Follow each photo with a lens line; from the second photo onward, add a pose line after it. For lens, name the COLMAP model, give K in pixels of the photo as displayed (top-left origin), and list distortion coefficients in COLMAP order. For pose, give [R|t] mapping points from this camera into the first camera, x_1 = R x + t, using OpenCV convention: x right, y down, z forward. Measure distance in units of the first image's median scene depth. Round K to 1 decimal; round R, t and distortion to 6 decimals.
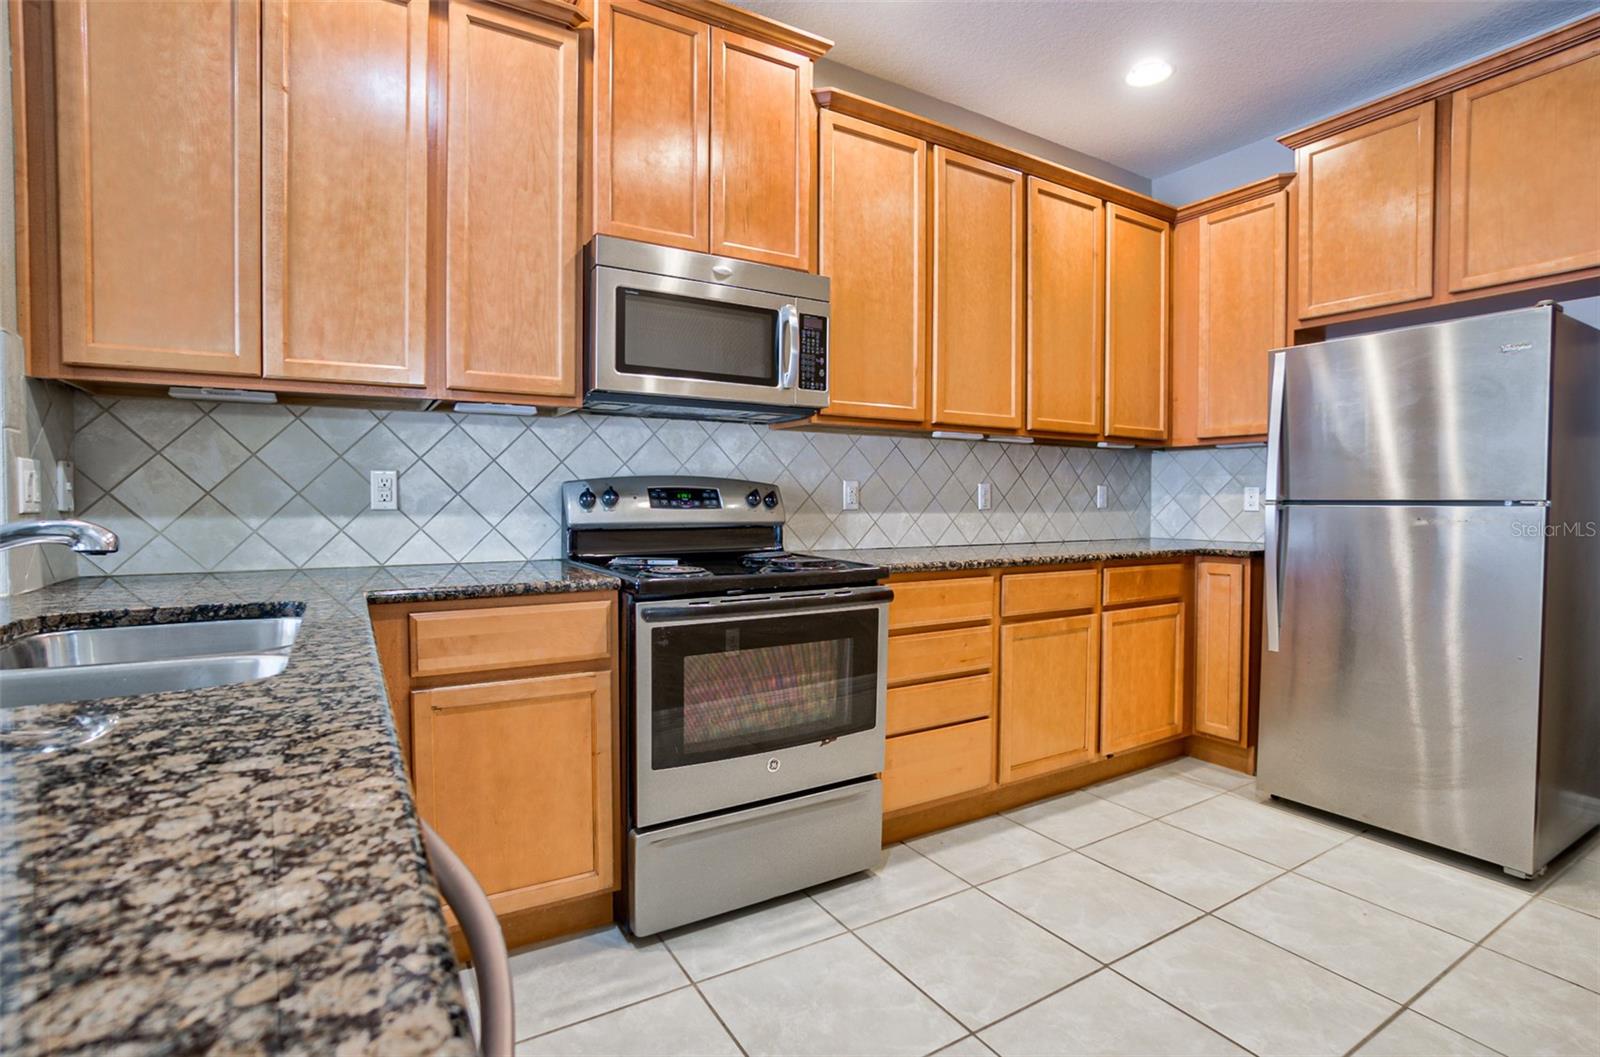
lens RADIAL K [[746.4, 0, 804.3], [0, 746.4, 522.7], [0, 0, 1]] dist [-0.031521, 0.002359]
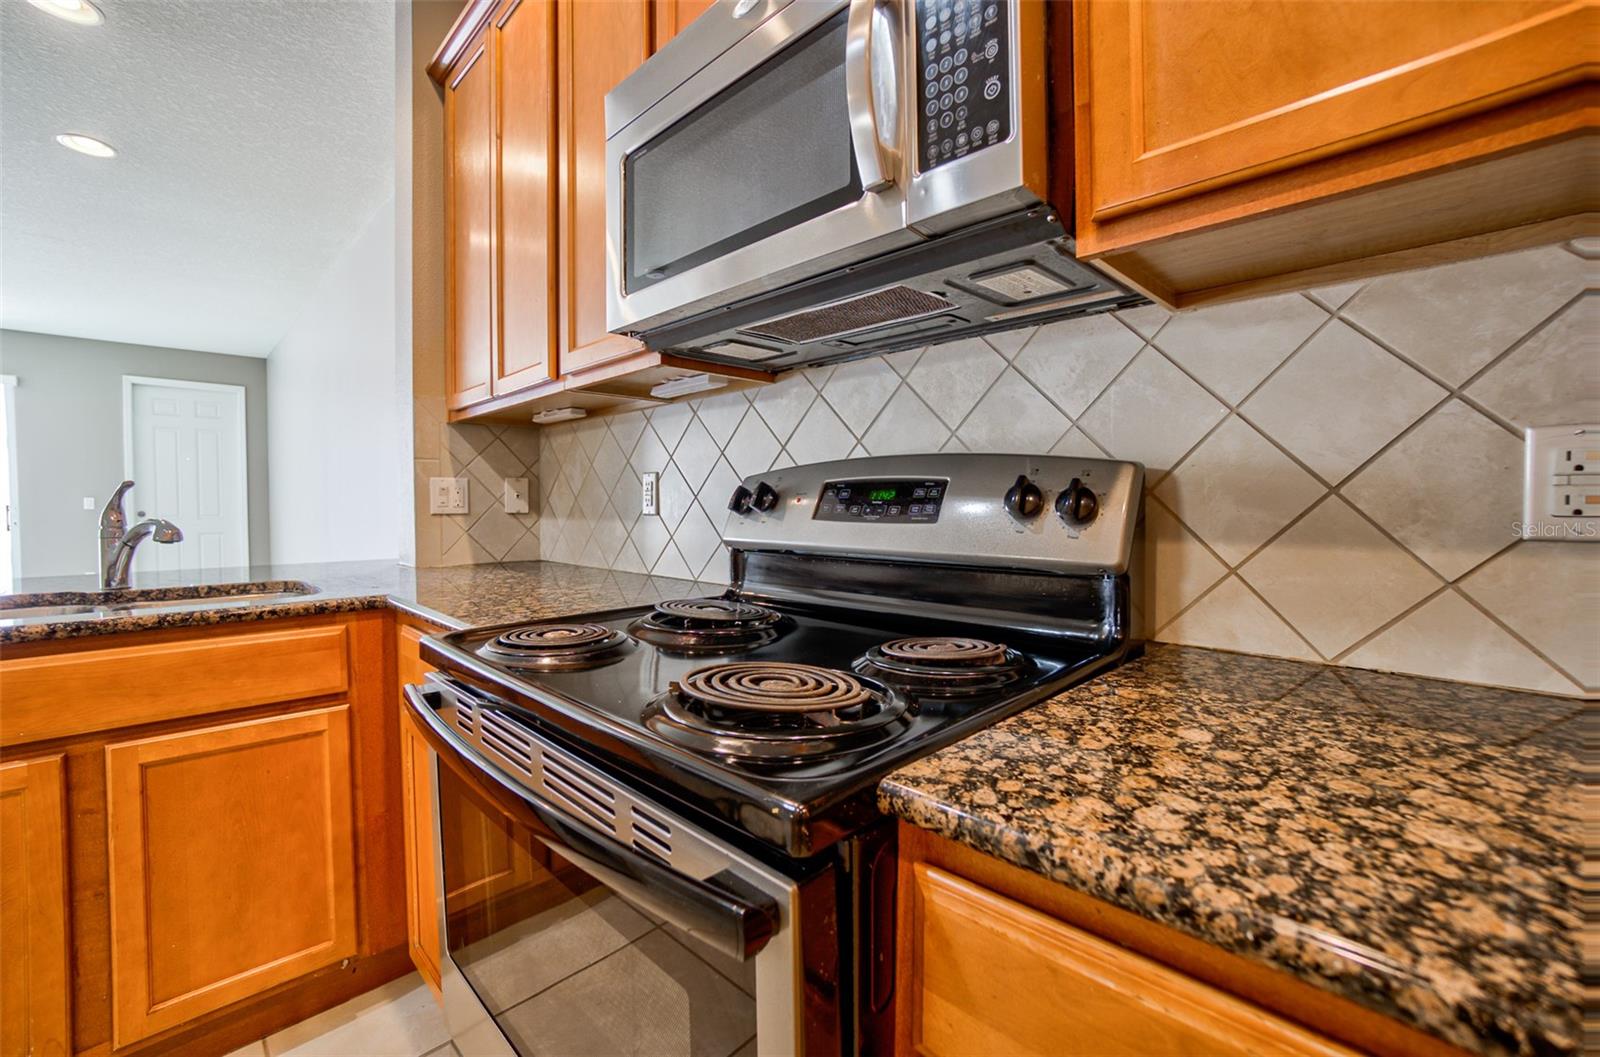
lens RADIAL K [[697.6, 0, 801.0], [0, 697.6, 519.1], [0, 0, 1]] dist [-0.039875, 0.006197]
pose [[0.208694, 0.017050, -0.977832, 0.265569], [-0.028442, 0.999531, 0.011358, -0.022862], [0.977567, 0.025441, 0.209081, 0.808519]]
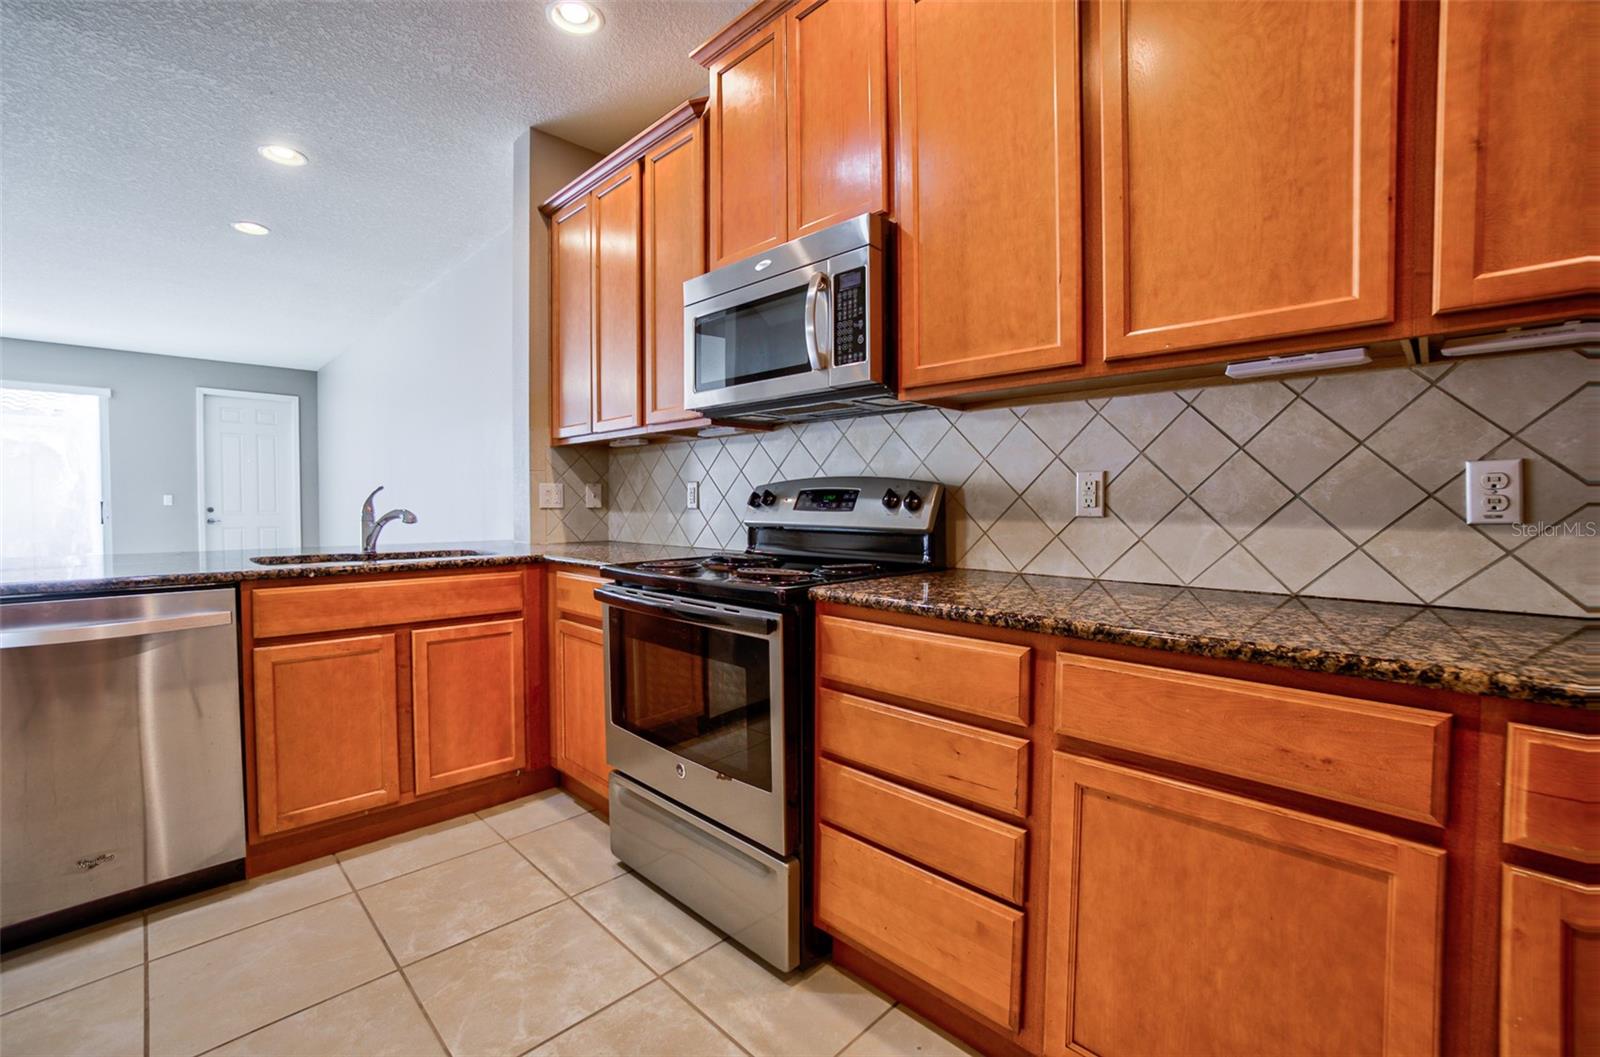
lens RADIAL K [[697.6, 0, 823.5], [0, 697.6, 516.4], [0, 0, 1]] dist [-0.039875, 0.006197]
pose [[0.247623, 0.015164, -0.968738, 0.675571], [-0.031251, 0.999482, 0.007657, -0.017407], [0.968352, 0.028378, 0.247968, 0.731489]]
